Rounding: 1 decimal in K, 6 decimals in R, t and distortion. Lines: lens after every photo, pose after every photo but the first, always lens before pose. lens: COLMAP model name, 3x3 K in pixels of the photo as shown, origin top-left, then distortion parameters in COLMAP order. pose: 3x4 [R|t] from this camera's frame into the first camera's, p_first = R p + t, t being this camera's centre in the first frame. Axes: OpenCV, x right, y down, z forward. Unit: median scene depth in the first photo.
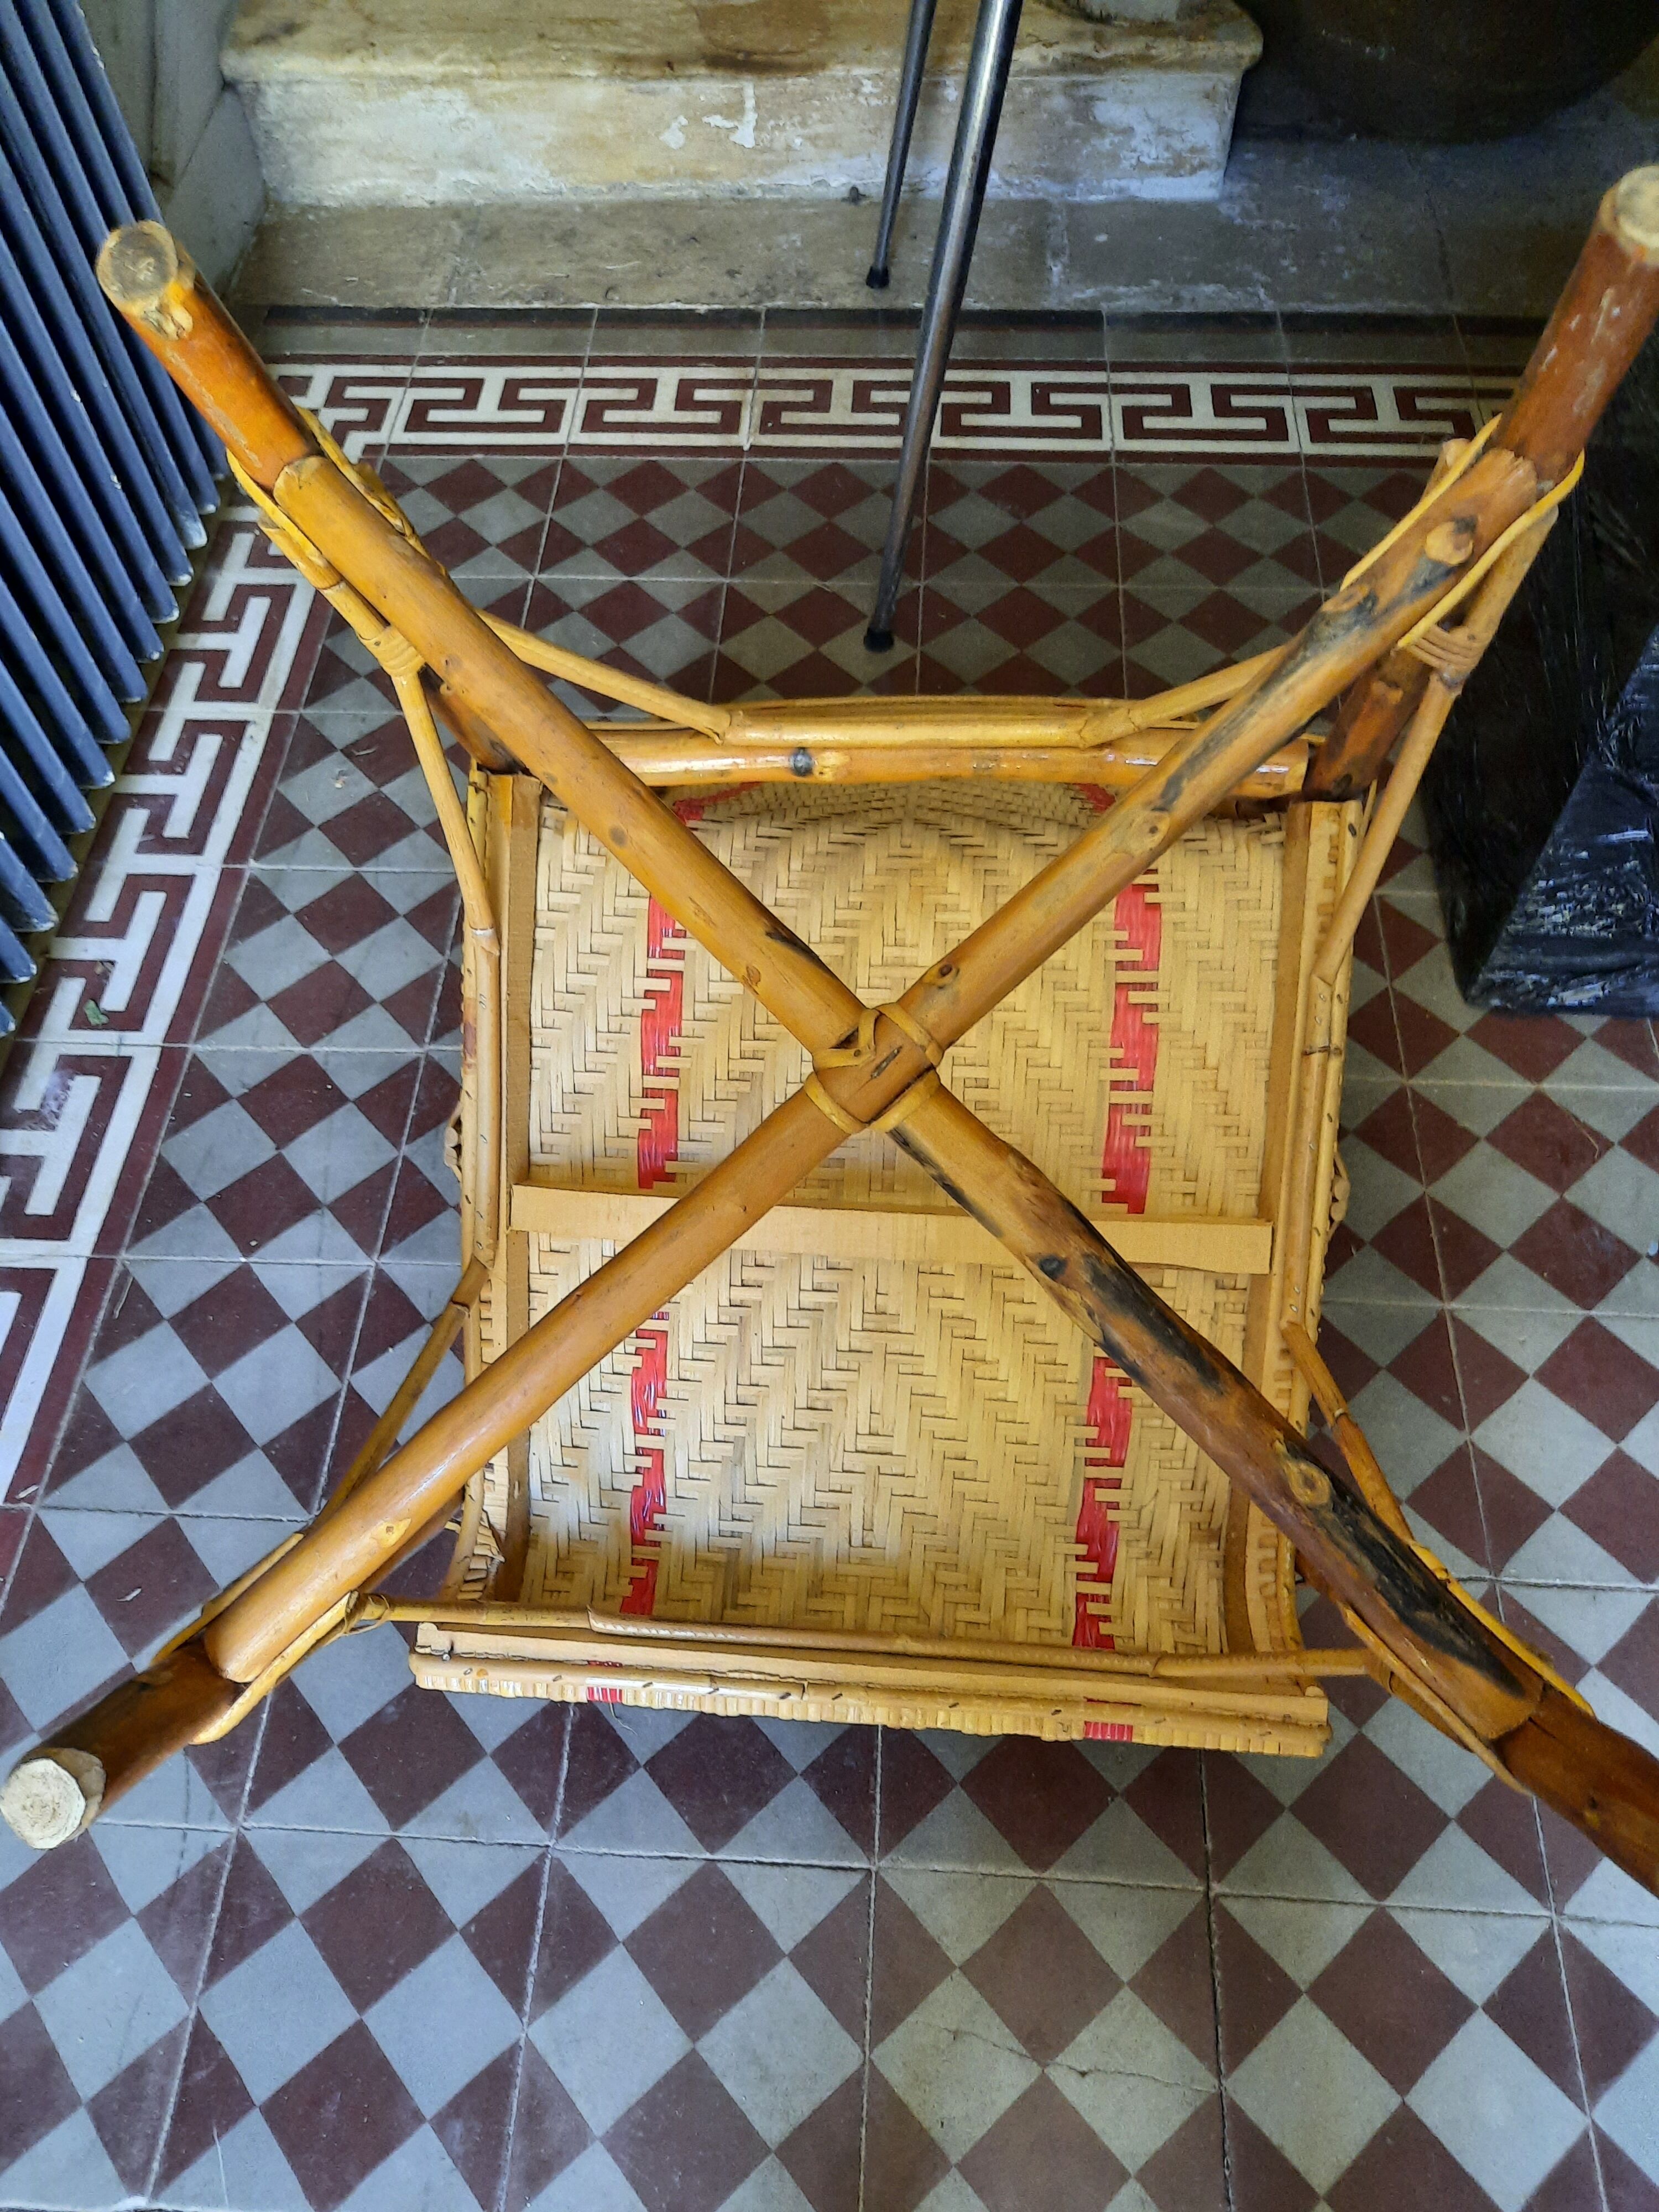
lens RADIAL K [[1655.3, 0, 807.2], [0, 1655.3, 1127.2], [0, 0, 1]] dist [0.037032, -0.047097]
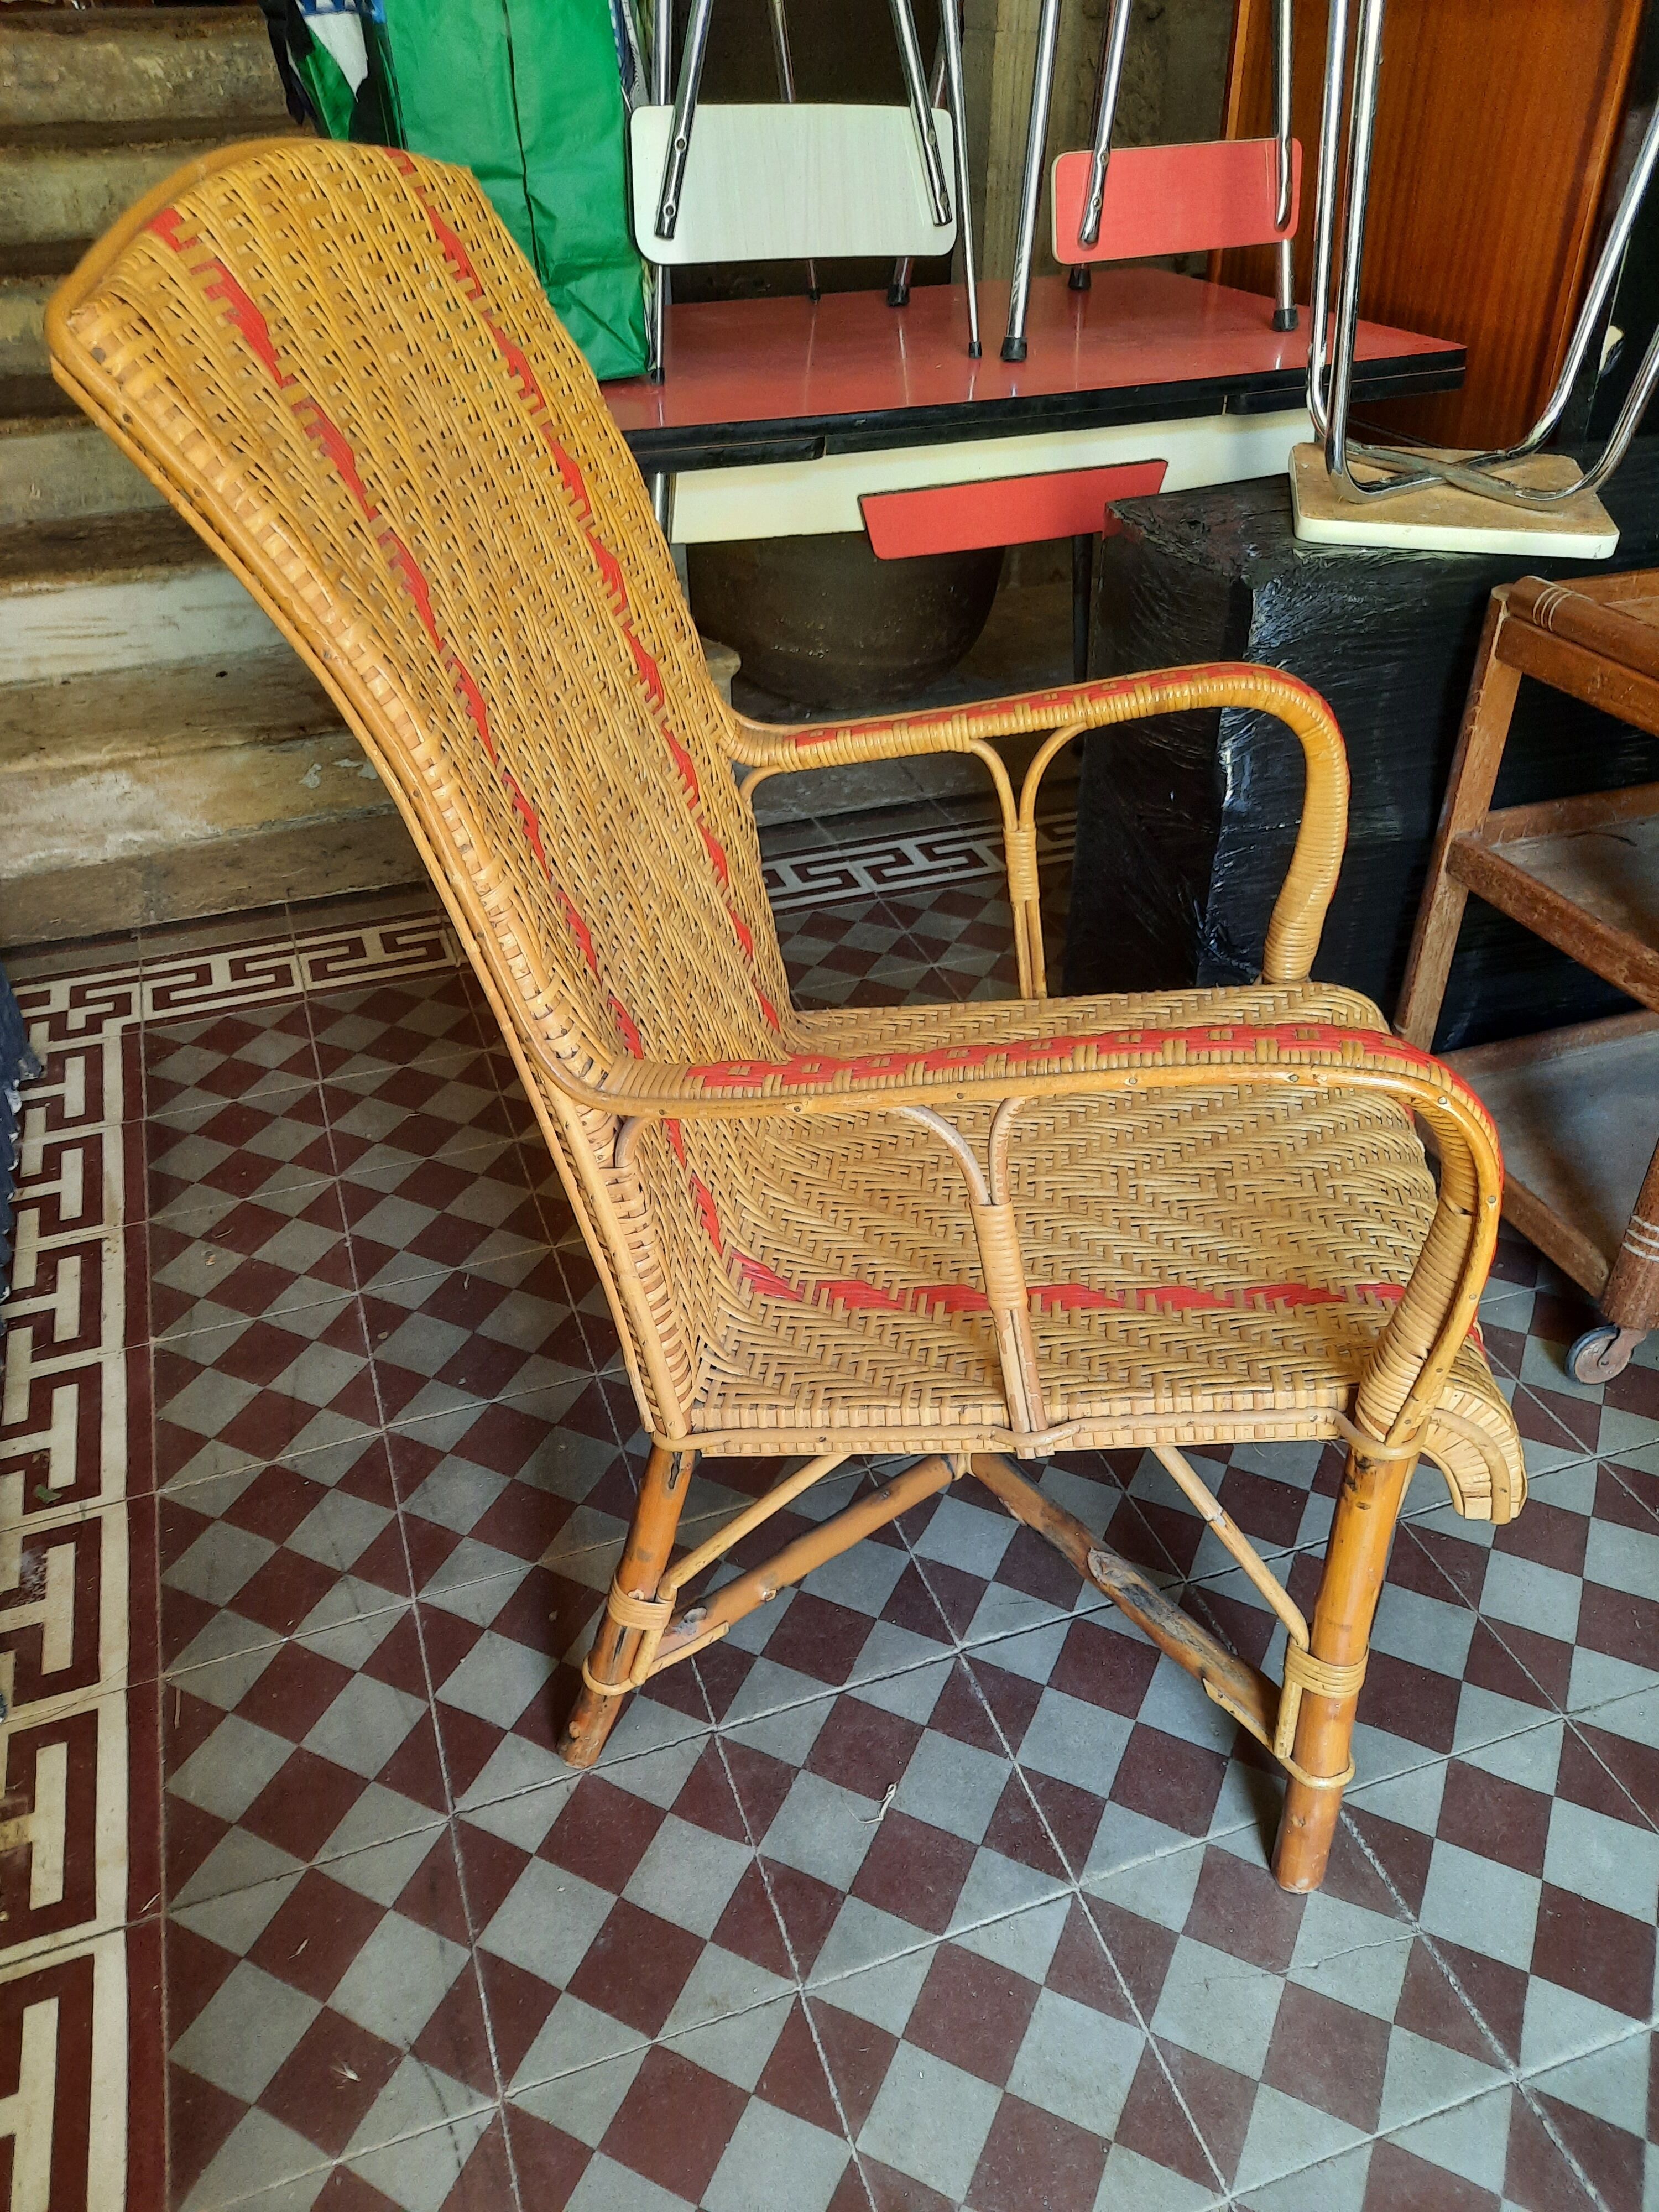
lens RADIAL K [[1613.6, 0, 829.5], [0, 1613.6, 1106.0], [0, 0, 1]] dist [0.018904, -0.004394]
pose [[0.920636, -0.212688, 0.327403, -0.190443], [0.317347, 0.896136, -0.310212, 0.135467], [-0.227419, 0.389493, 0.892511, -0.079231]]
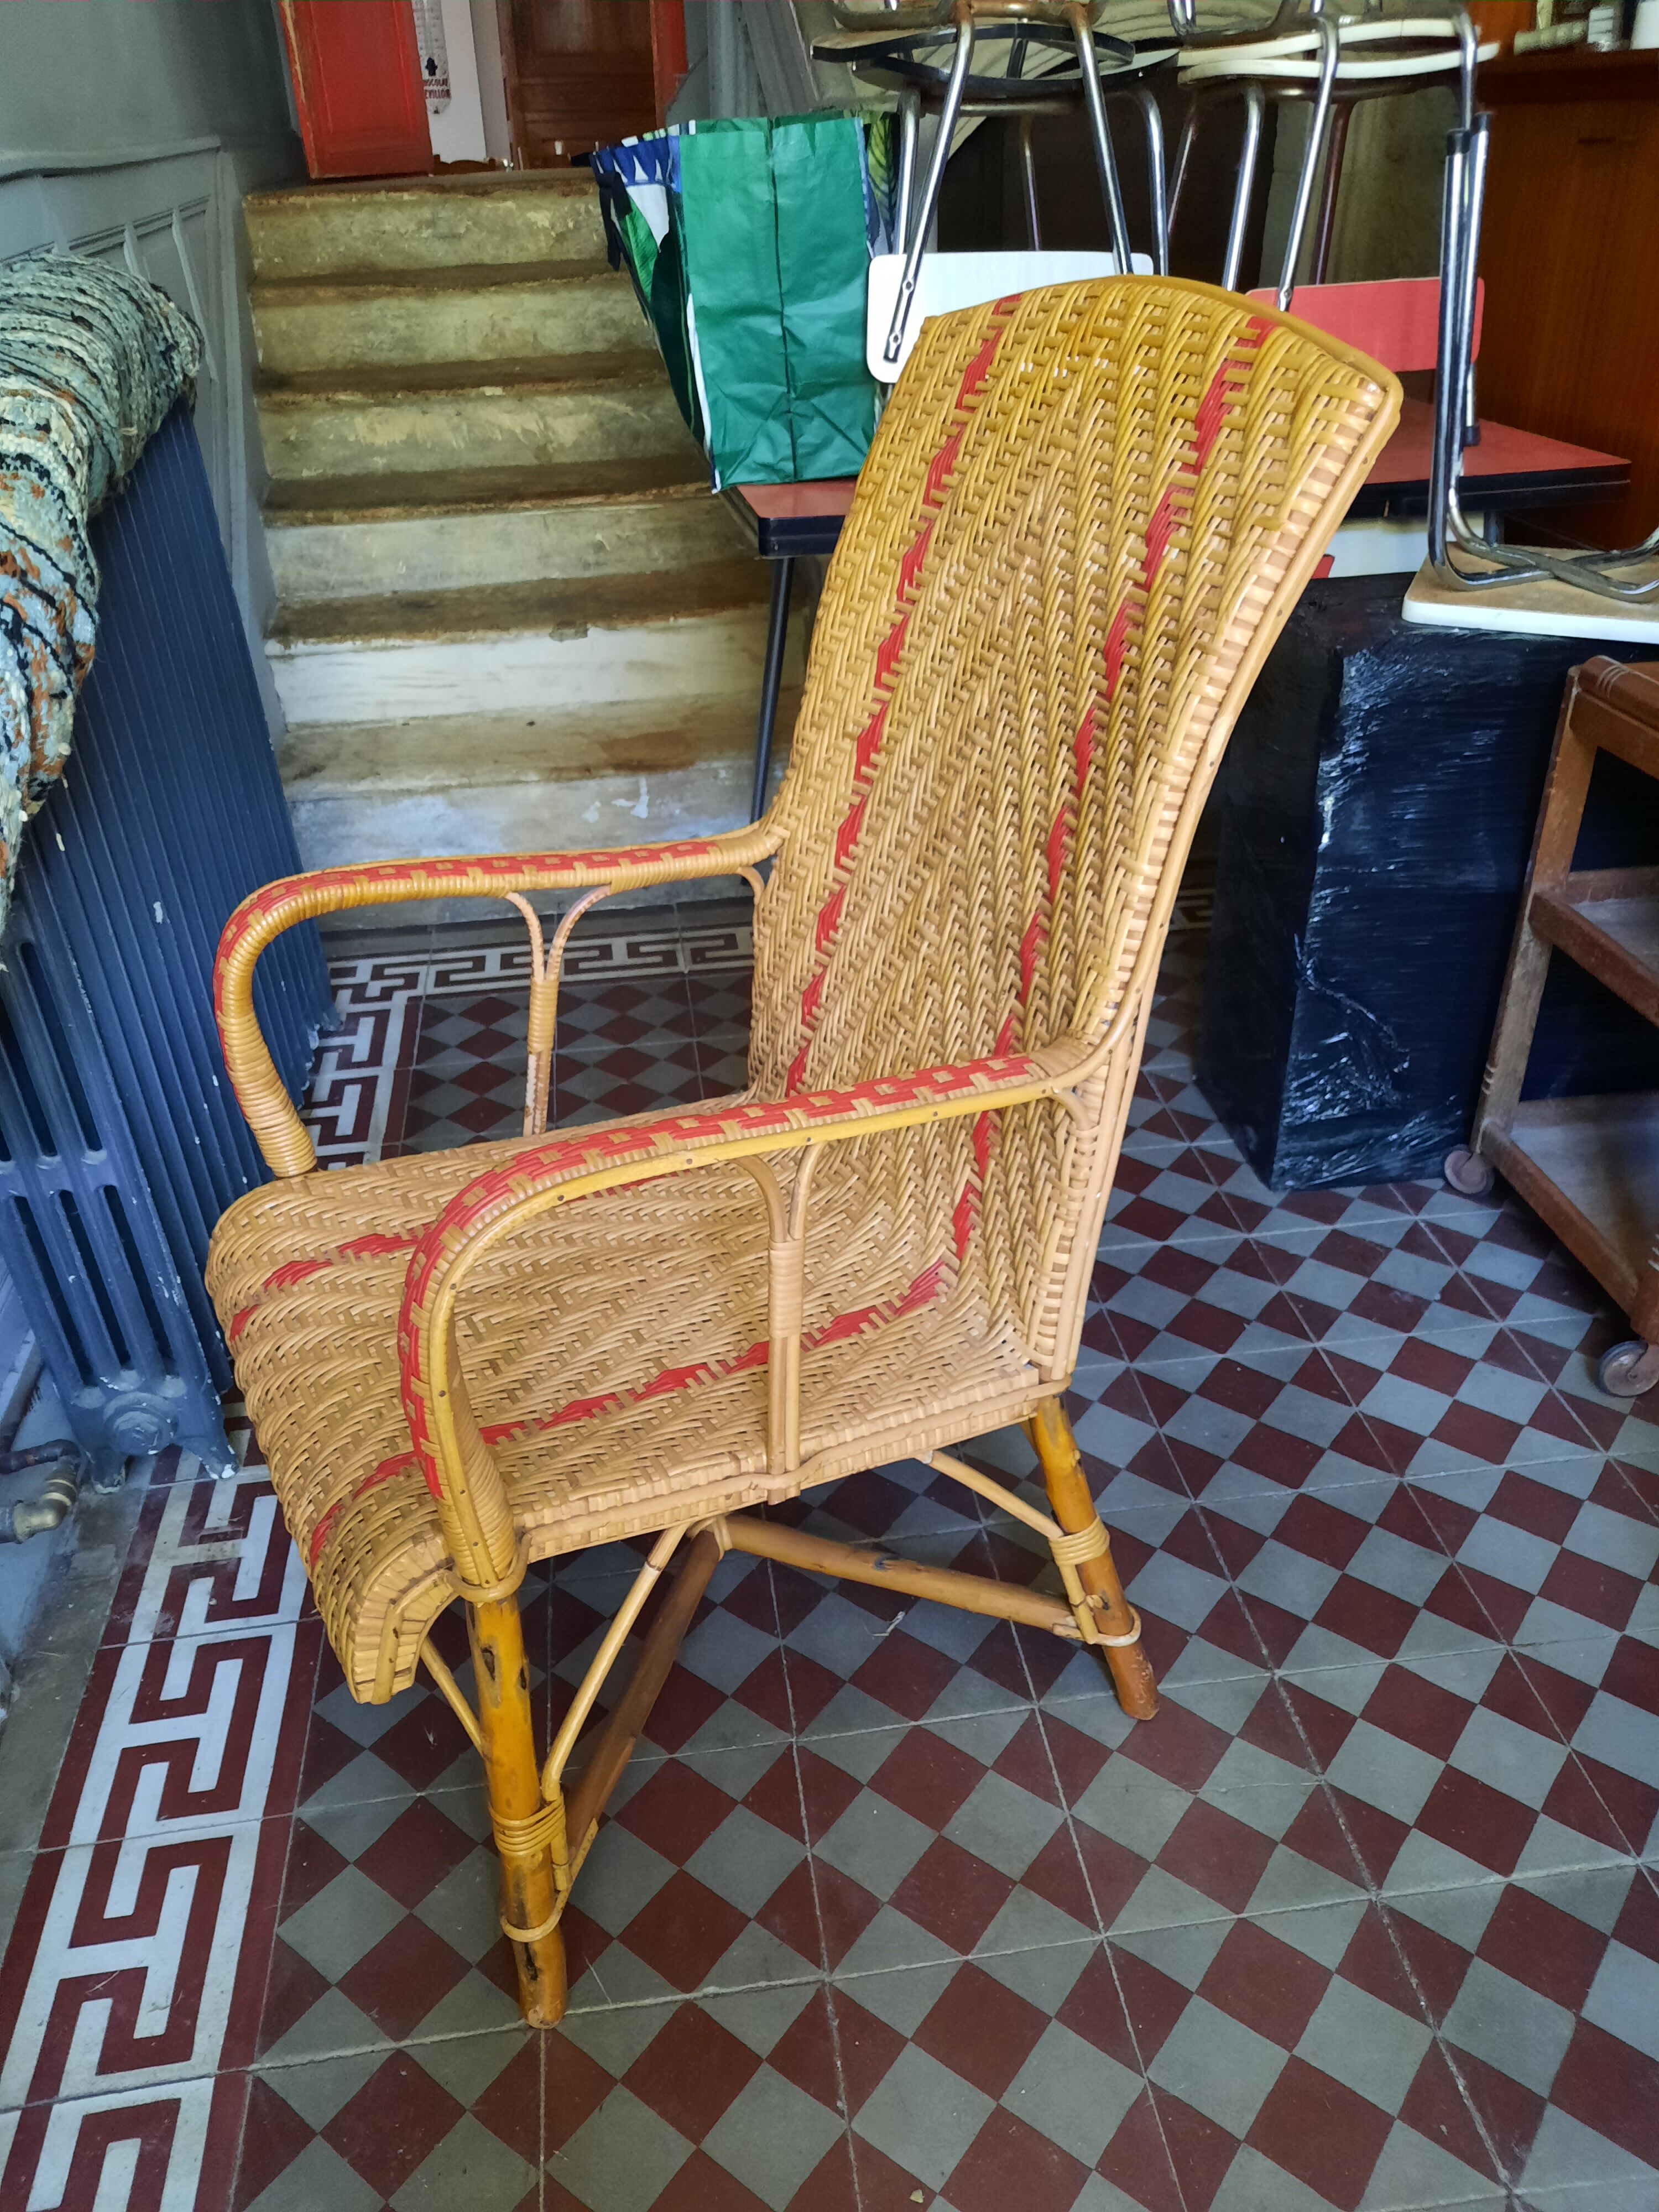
lens RADIAL K [[1616.8, 0, 834.0], [0, 1616.8, 1114.1], [0, 0, 1]] dist [0.032665, -0.005314]
pose [[0.980137, -0.106003, 0.167615, -0.152553], [0.166812, 0.897758, -0.407683, 0.274737], [-0.107262, 0.427545, 0.897608, -0.191932]]
